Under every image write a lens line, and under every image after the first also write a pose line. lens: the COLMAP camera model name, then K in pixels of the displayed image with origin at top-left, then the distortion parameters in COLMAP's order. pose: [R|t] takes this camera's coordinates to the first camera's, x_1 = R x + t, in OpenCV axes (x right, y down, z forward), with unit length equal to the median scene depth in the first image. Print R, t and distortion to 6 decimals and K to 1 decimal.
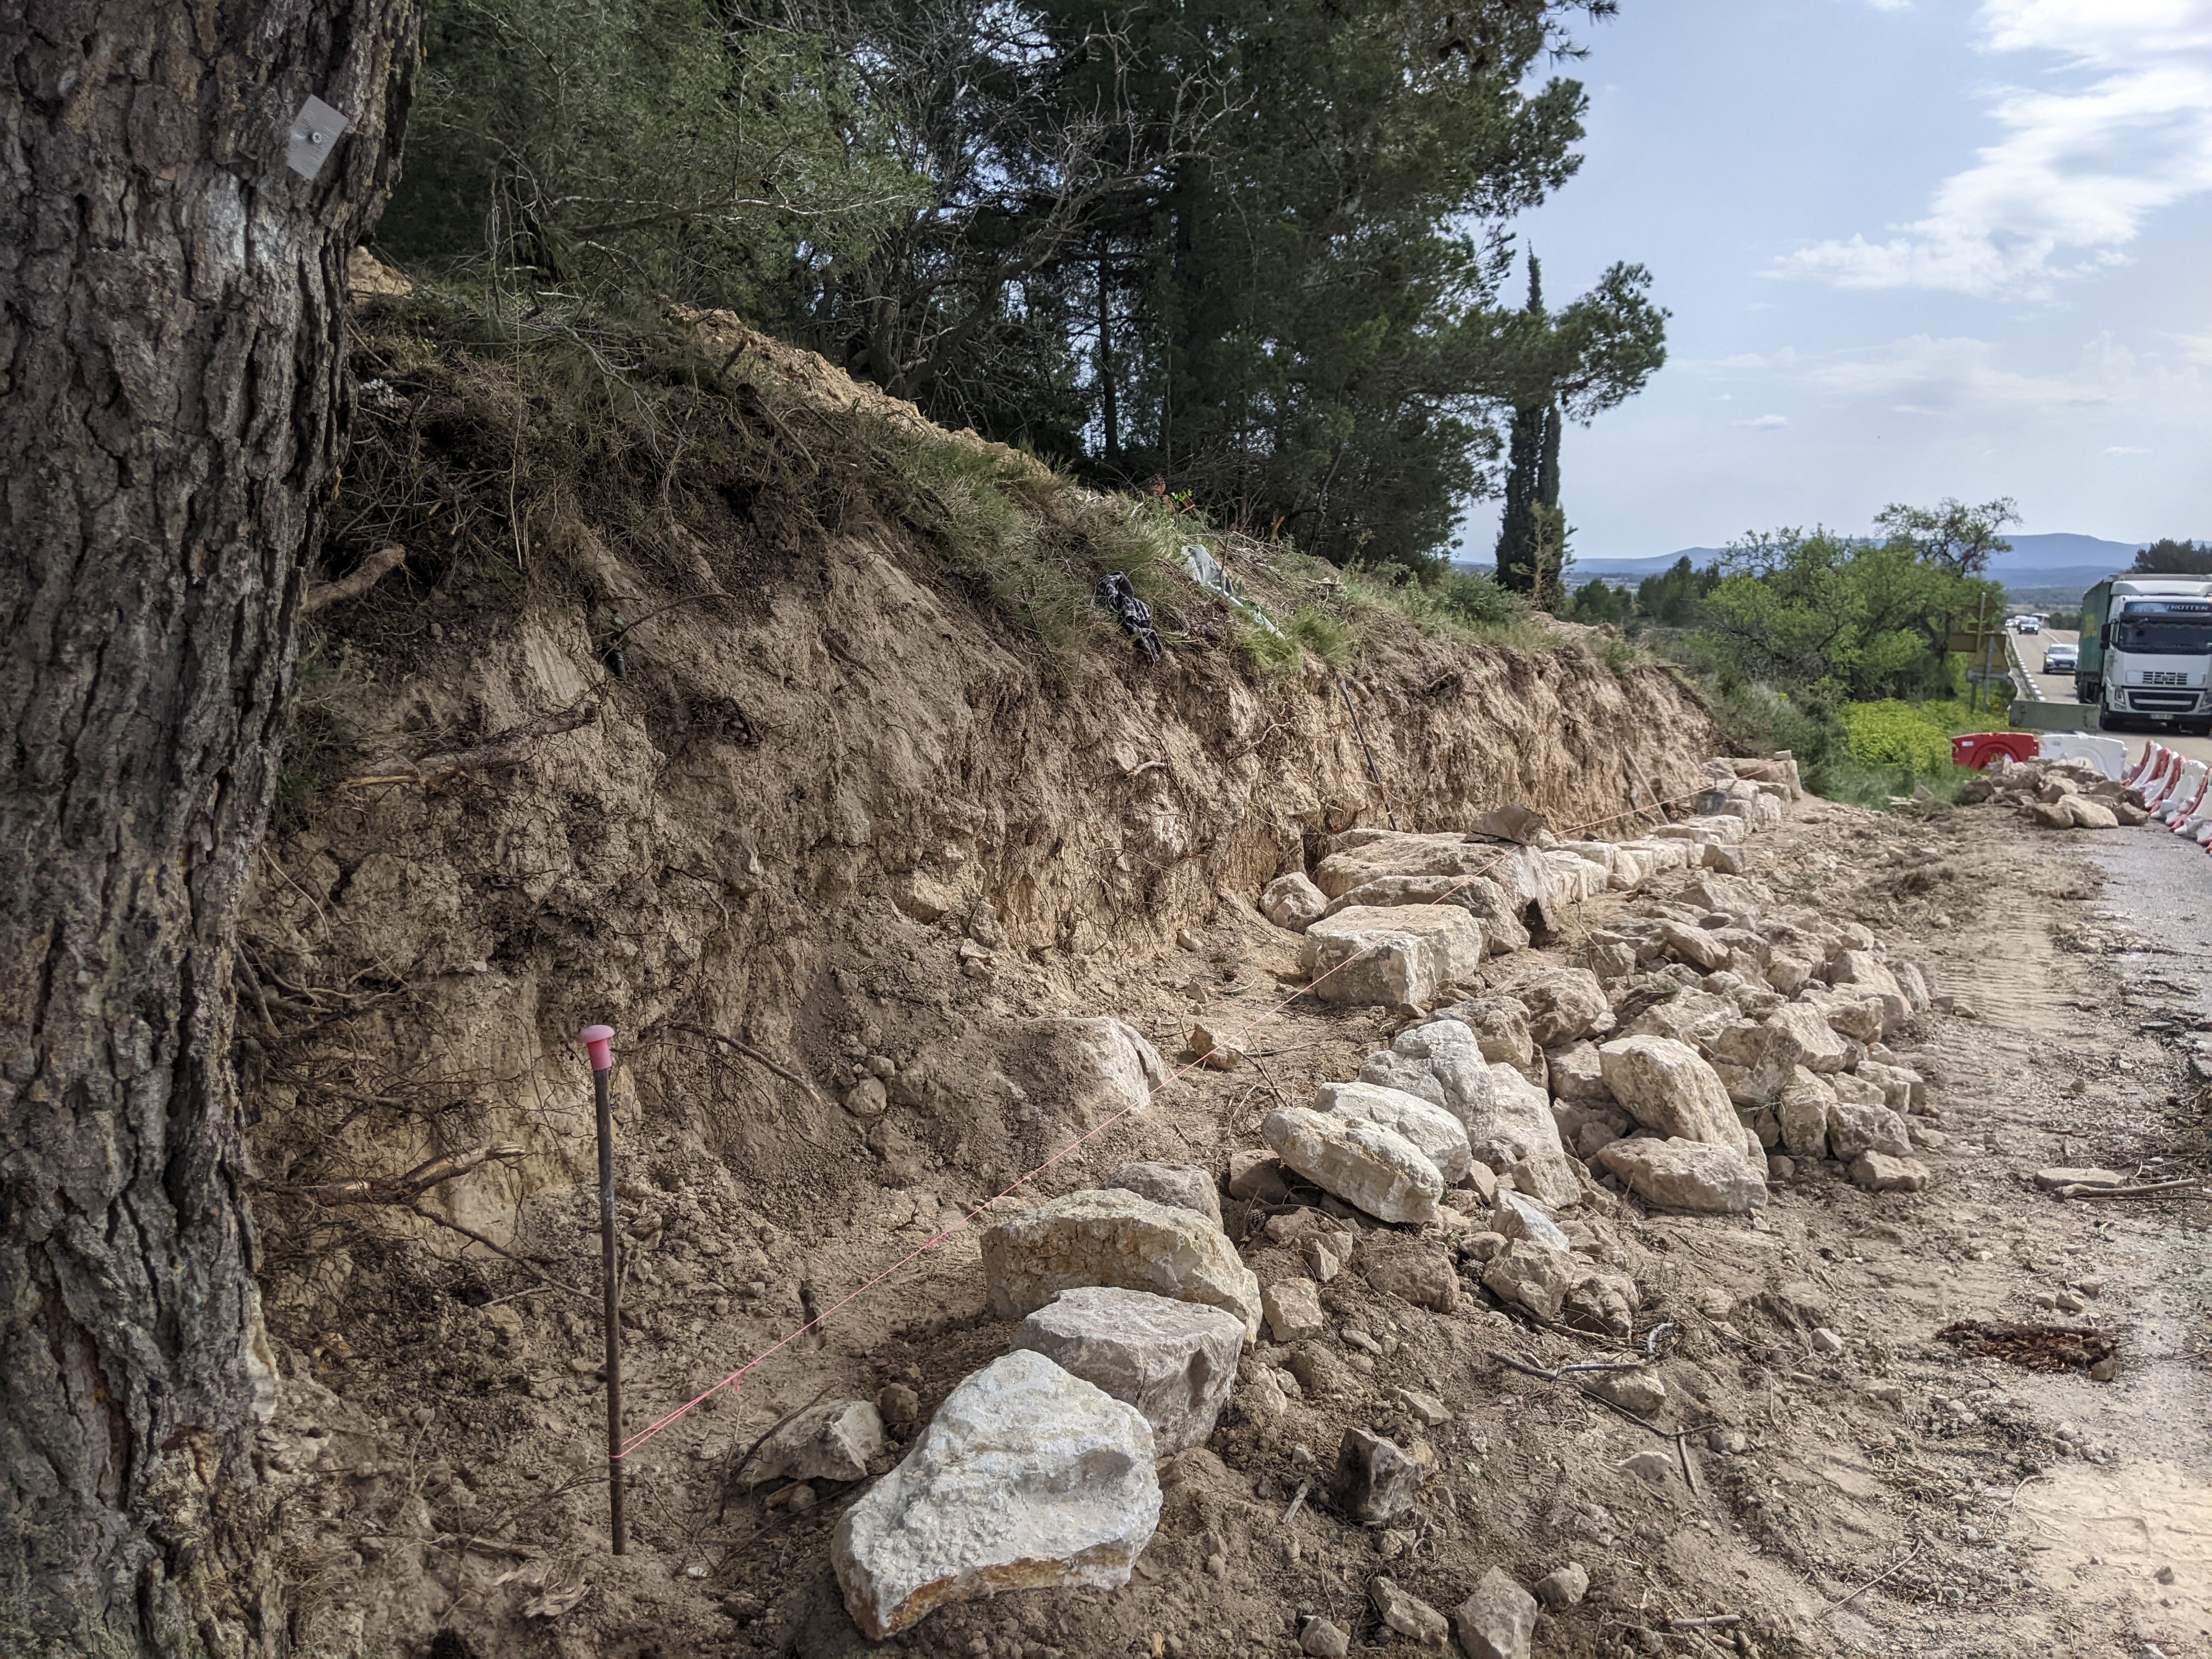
lens RADIAL K [[1732.2, 0, 1106.0], [0, 1732.2, 829.5], [0, 0, 1]] dist [0.067104, -0.097947]
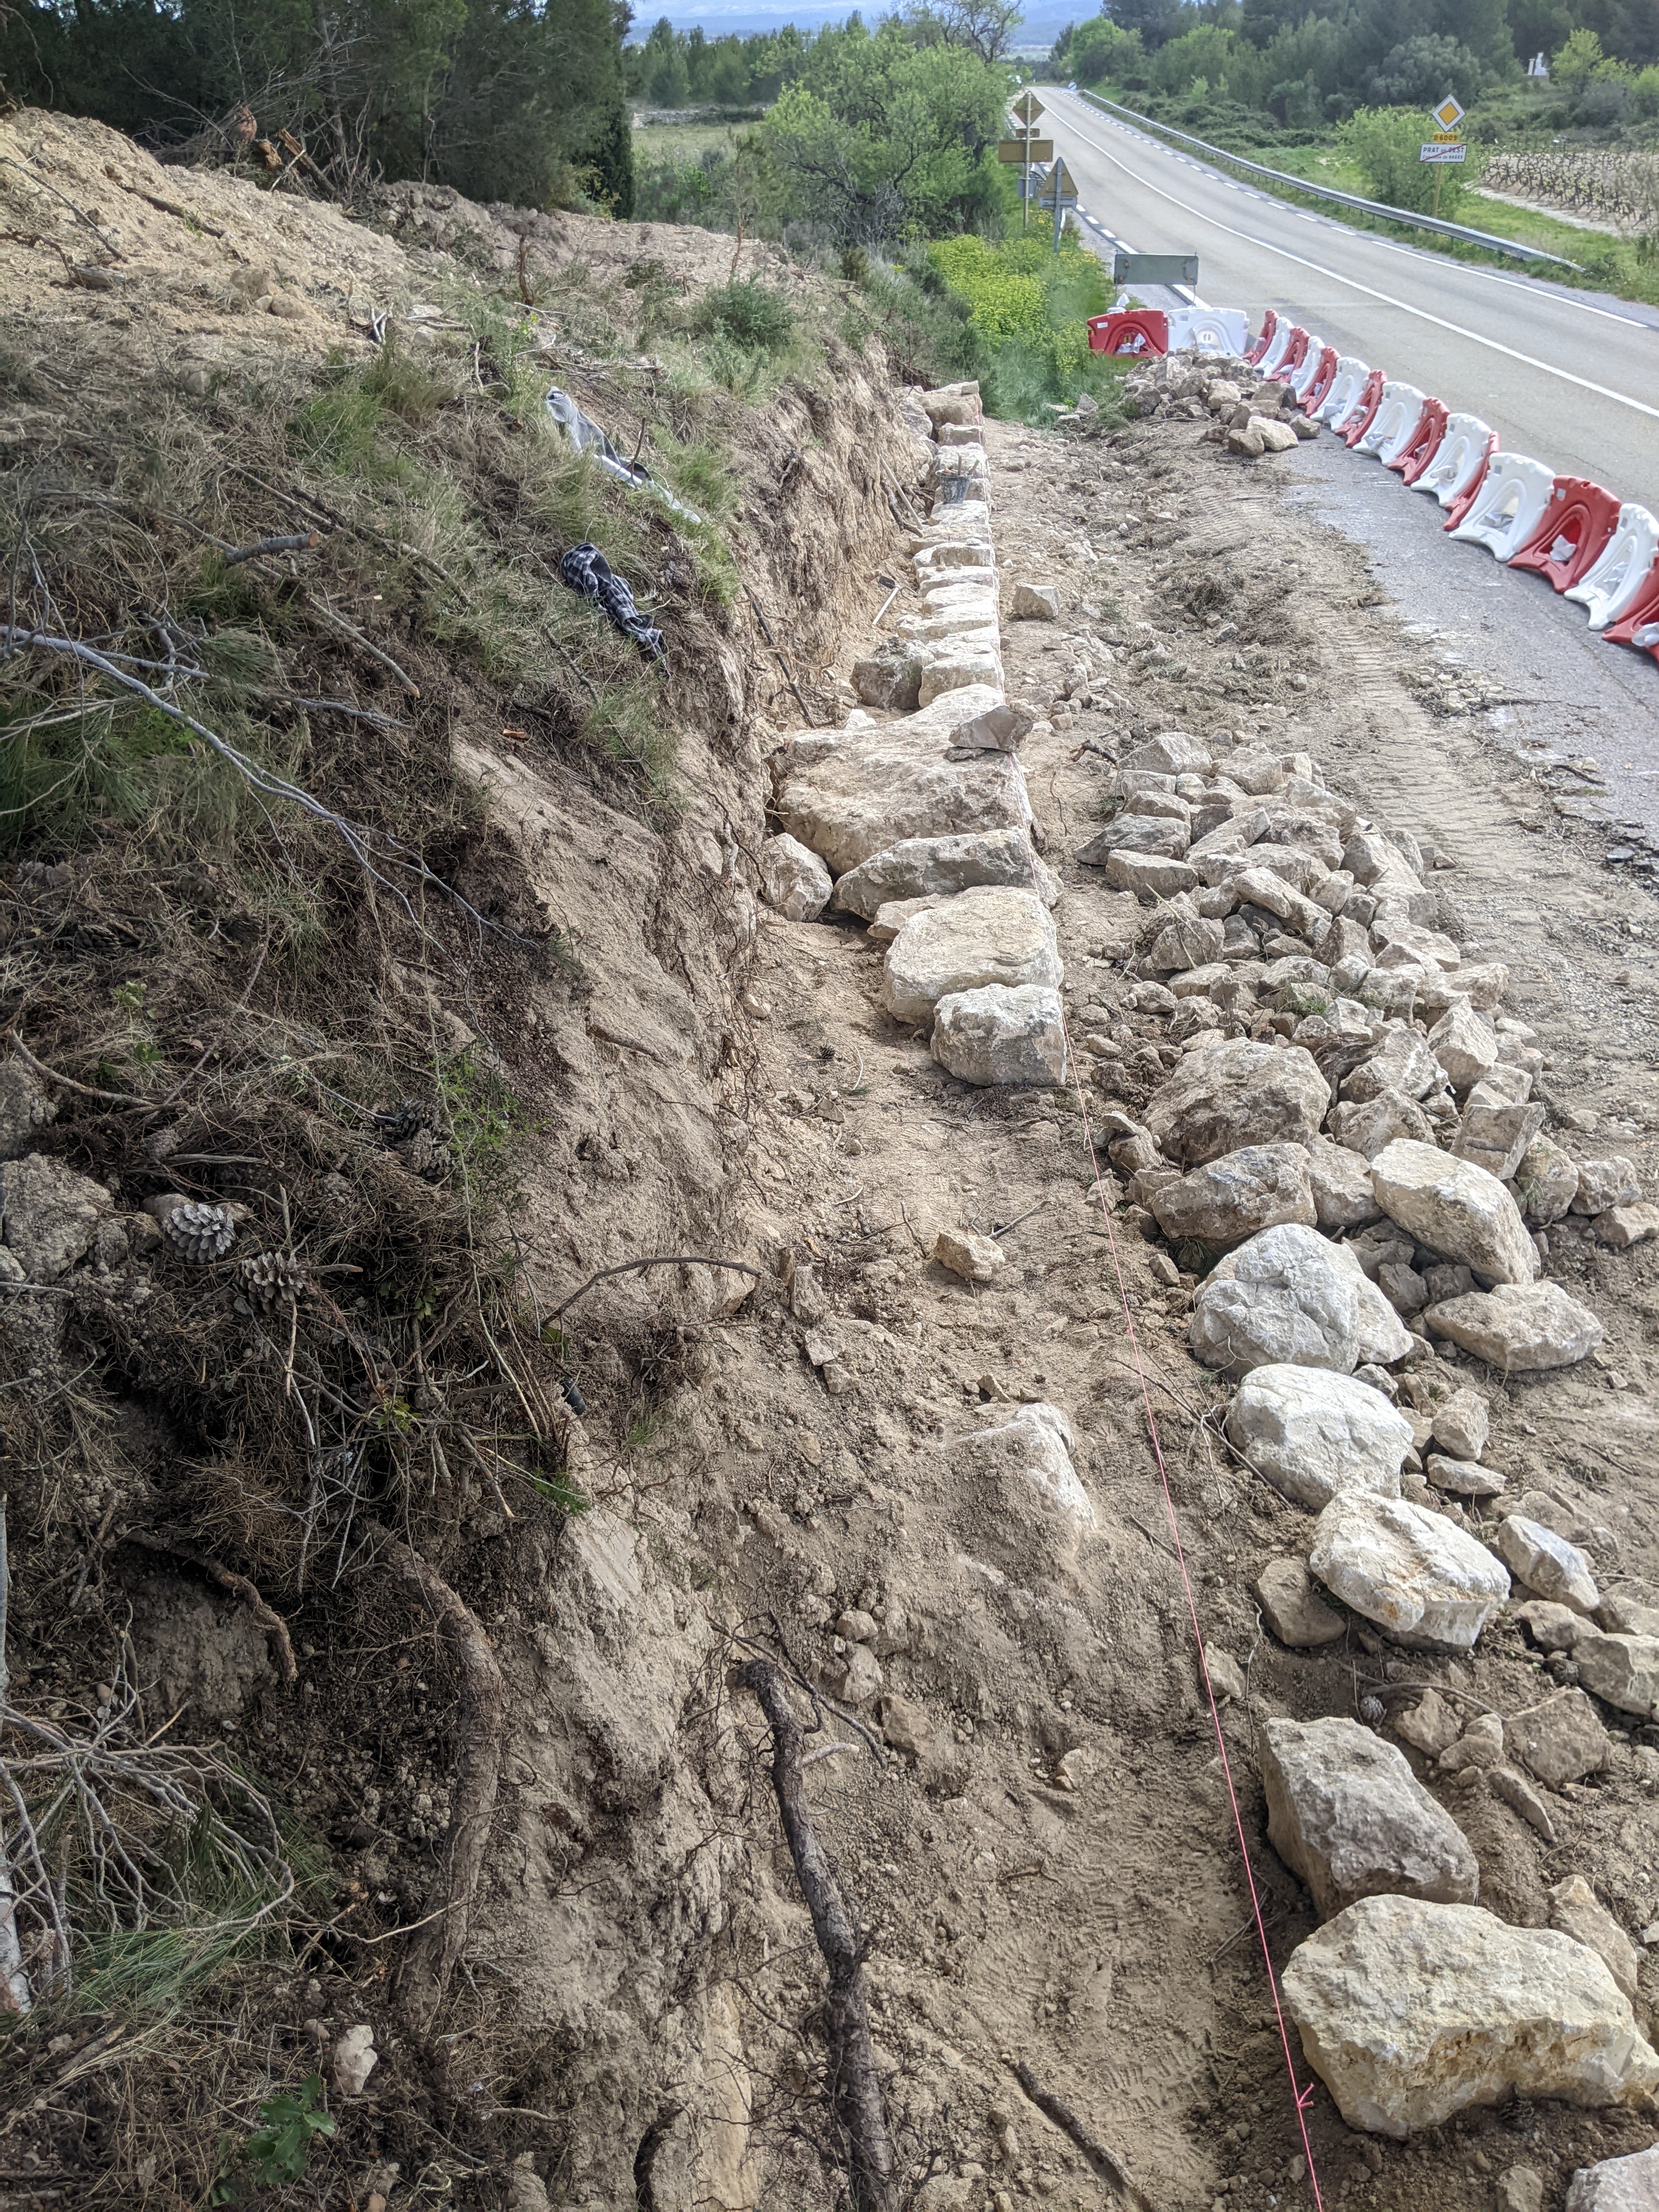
lens RADIAL K [[1732.2, 0, 829.5], [0, 1732.2, 1106.0], [0, 0, 1]] dist [0.067104, -0.097947]
pose [[0.920638, -0.243564, 0.305127, -0.169462], [0.106741, 0.908789, 0.403371, -0.205198], [-0.375543, -0.338789, 0.862664, 0.216194]]
